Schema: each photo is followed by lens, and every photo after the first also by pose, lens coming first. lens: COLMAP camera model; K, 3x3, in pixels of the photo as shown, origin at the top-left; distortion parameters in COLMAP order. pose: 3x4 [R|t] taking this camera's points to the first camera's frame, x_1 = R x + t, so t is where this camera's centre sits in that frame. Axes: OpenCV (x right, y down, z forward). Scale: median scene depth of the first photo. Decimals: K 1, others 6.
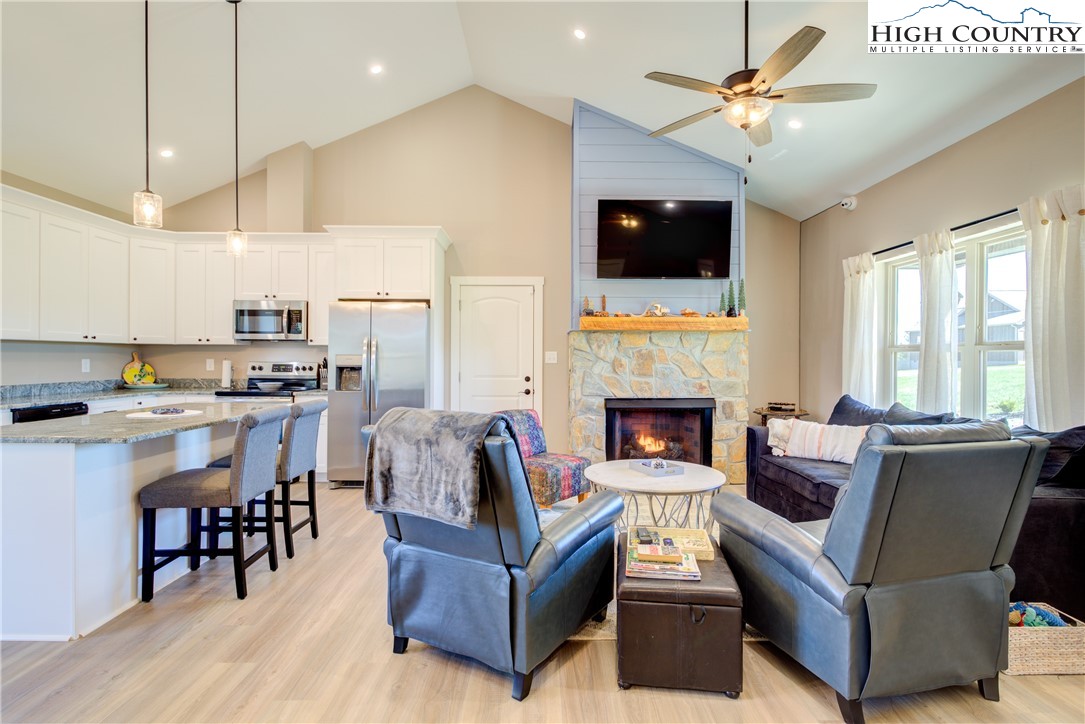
lens RADIAL K [[523.9, 0, 549.8], [0, 523.9, 359.4], [0, 0, 1]] dist [-0.011246, 0.001346]
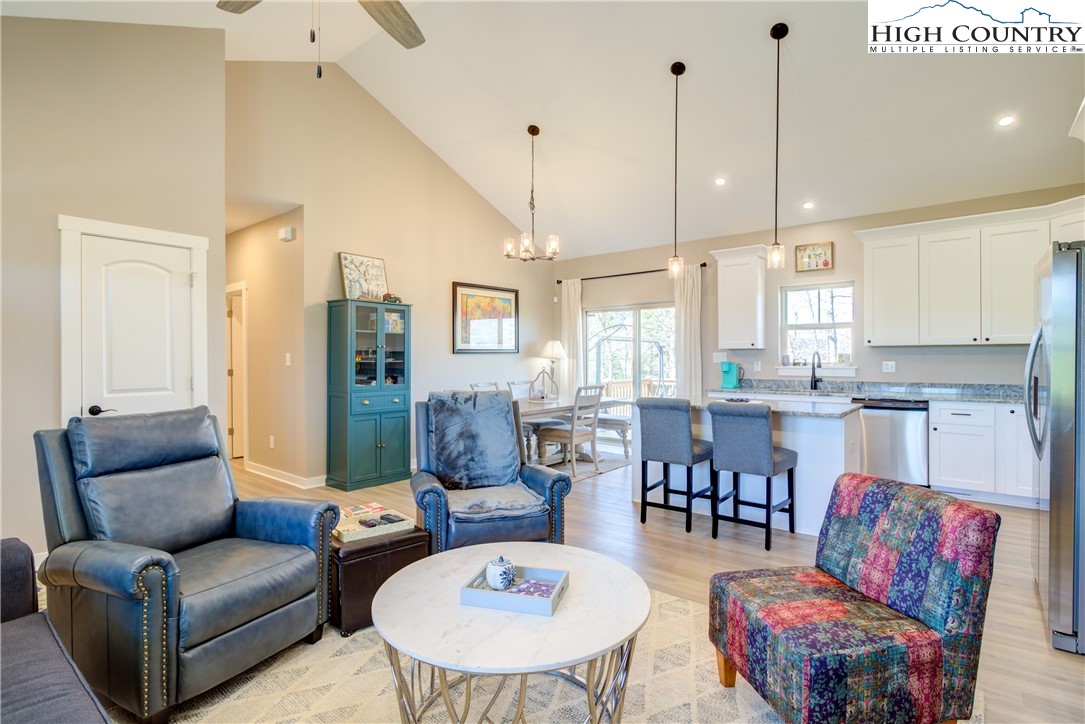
lens RADIAL K [[528.3, 0, 542.5], [0, 528.3, 362.0], [0, 0, 1]] dist [-0.001685, 0.000697]
pose [[-0.648883, 0.003731, -0.760879, 0.388123], [-0.001788, 0.999978, 0.006428, -0.003867], [0.760886, 0.005532, -0.648862, 0.925343]]
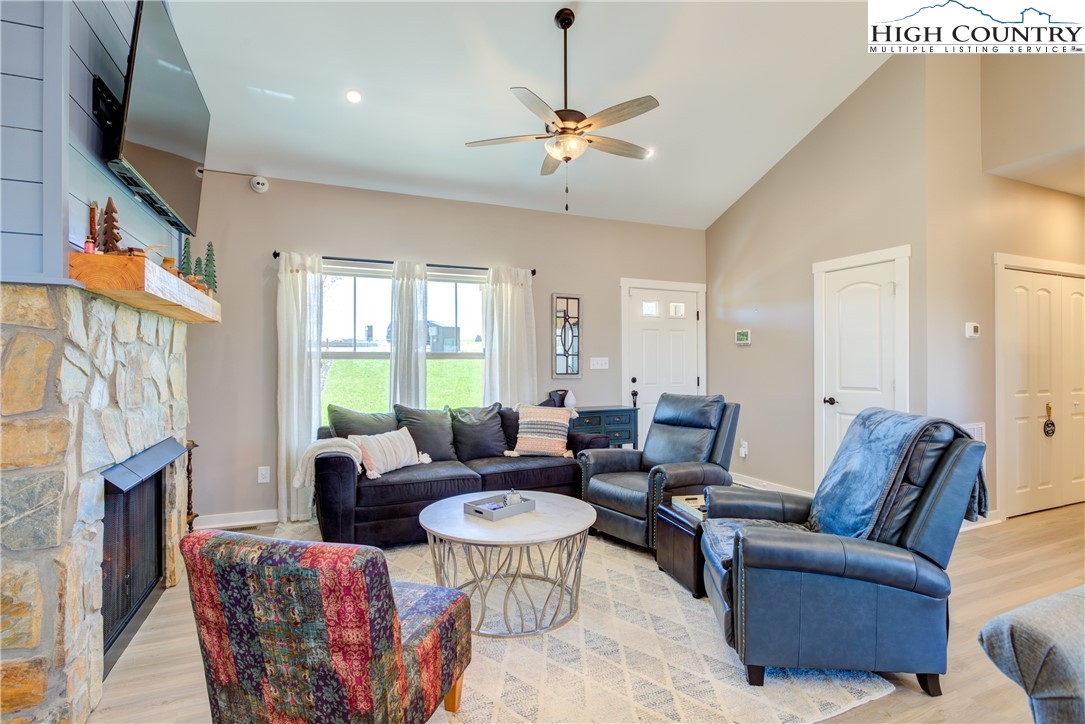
lens RADIAL K [[524.8, 0, 541.5], [0, 524.8, 362.9], [0, 0, 1]] dist [-0.011344, 0.002778]
pose [[-0.382284, -0.002781, 0.924041, -0.372471], [0.001506, 0.999992, 0.003633, -0.007240], [-0.924044, 0.002780, -0.382276, 0.854783]]
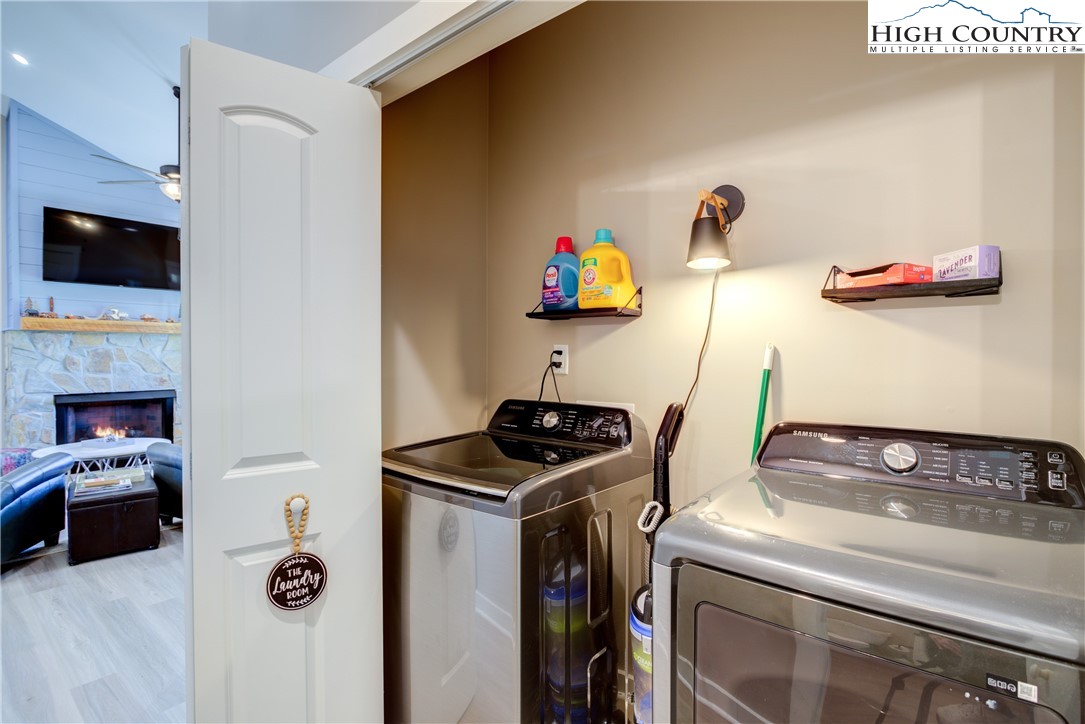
lens RADIAL K [[527.7, 0, 545.4], [0, 527.7, 359.7], [0, 0, 1]] dist [-0.015032, 0.000970]
pose [[0.650601, -0.010677, 0.759345, -0.048265], [0.003424, 0.999932, 0.011126, -0.004792], [-0.759412, -0.004639, 0.650593, -0.446174]]
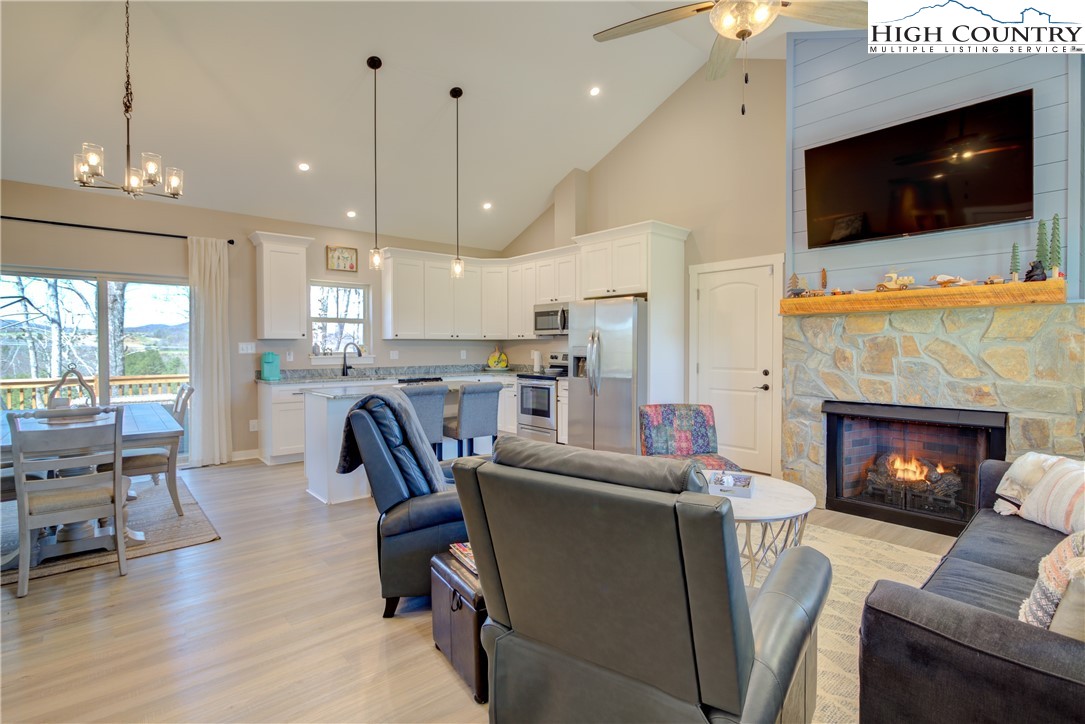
lens RADIAL K [[522.3, 0, 548.0], [0, 522.3, 360.4], [0, 0, 1]] dist [-0.014319, 0.000397]
pose [[0.649717, 0.014425, -0.760039, 0.438348], [0.001447, 0.999795, 0.020212, -0.001574], [0.760175, -0.014232, 0.649563, 0.180922]]
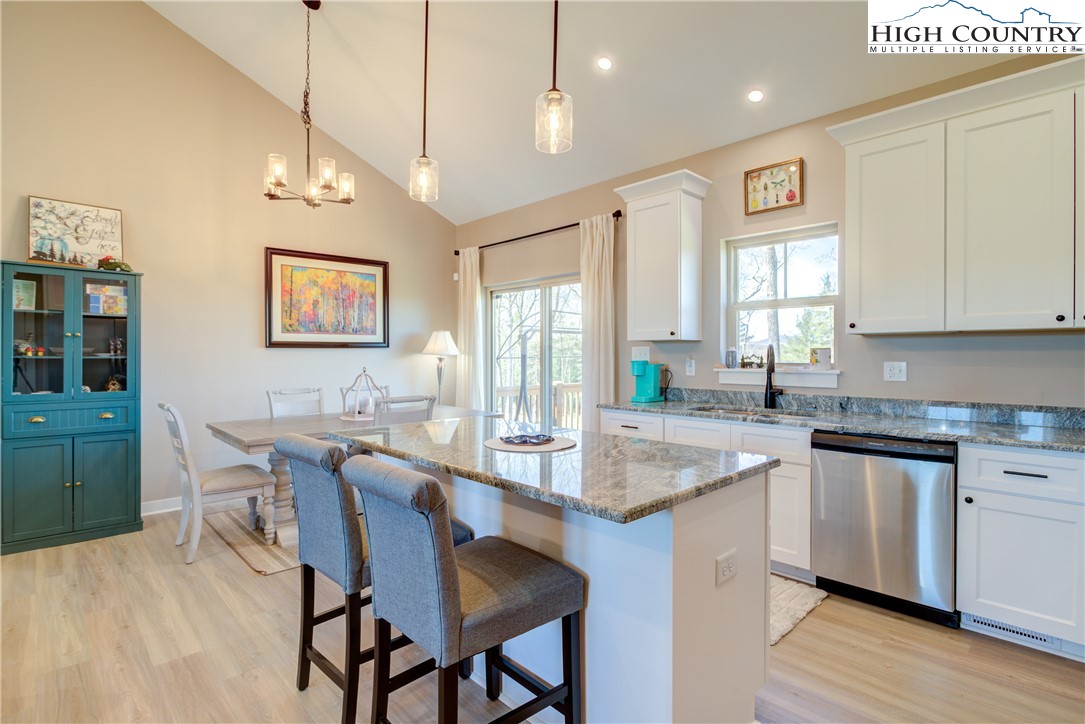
lens RADIAL K [[521.1, 0, 540.9], [0, 521.1, 362.0], [0, 0, 1]] dist [-0.006819, -0.000028]
pose [[-0.729815, 0.003166, -0.683637, -0.178080], [-0.006416, 0.999914, 0.011479, -0.003354], [0.683614, 0.012764, -0.729732, 0.921023]]
